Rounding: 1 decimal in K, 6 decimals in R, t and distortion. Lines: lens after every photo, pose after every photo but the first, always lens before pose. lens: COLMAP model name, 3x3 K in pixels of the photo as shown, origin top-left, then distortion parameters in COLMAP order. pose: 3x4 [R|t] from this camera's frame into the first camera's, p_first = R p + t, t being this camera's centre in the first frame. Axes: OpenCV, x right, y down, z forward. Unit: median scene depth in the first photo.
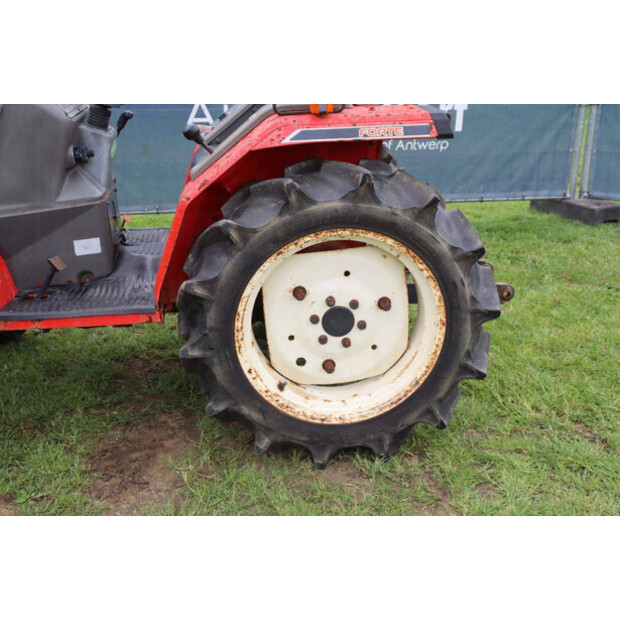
lens RADIAL K [[723.0, 0, 310.0], [0, 723.0, 310.0], [0, 0, 1]] dist [-0.003217, 0.027262]
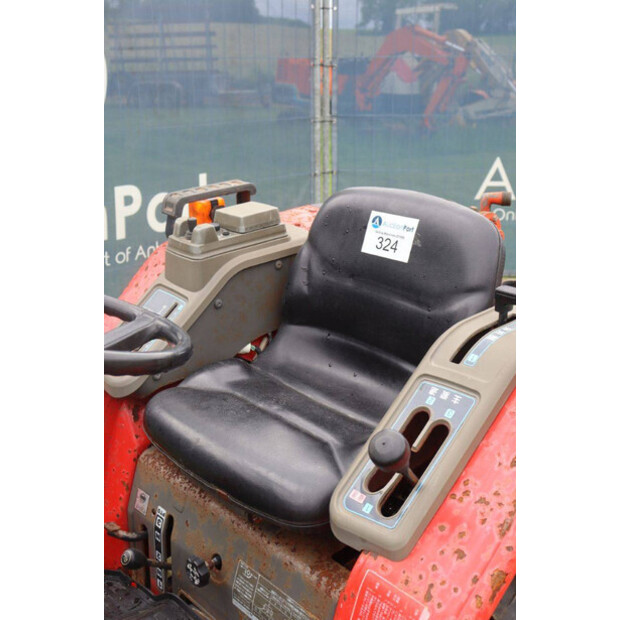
lens RADIAL K [[775.5, 0, 310.0], [0, 775.5, 310.0], [0, 0, 1]] dist [0.014648, 0.032503]
pose [[0.795531, -0.185338, 0.576871, -0.415853], [0.214014, 0.976653, 0.018646, -0.326542], [-0.566859, 0.108625, 0.816622, 0.624007]]
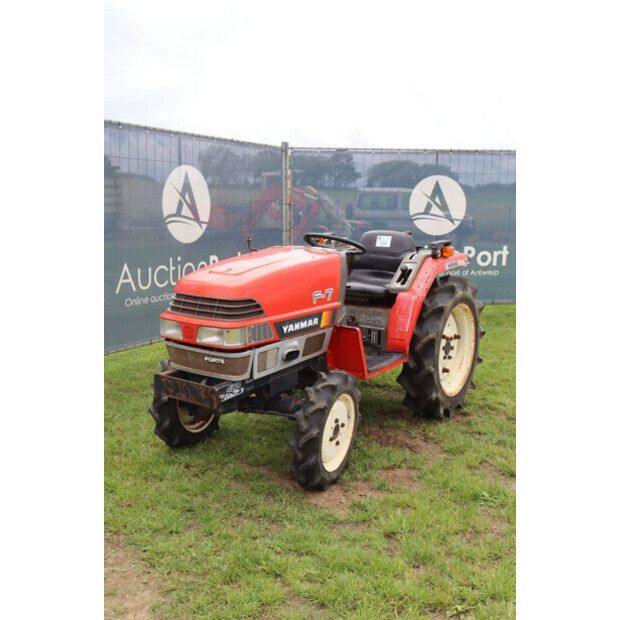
lens RADIAL K [[669.9, 0, 310.0], [0, 669.9, 310.0], [0, 0, 1]] dist [-0.060063, 0.007397]
pose [[0.638069, -0.113539, 0.761563, -1.776905], [0.268406, 0.959828, -0.081784, -0.040228], [-0.721683, 0.256592, 0.642910, -0.042768]]
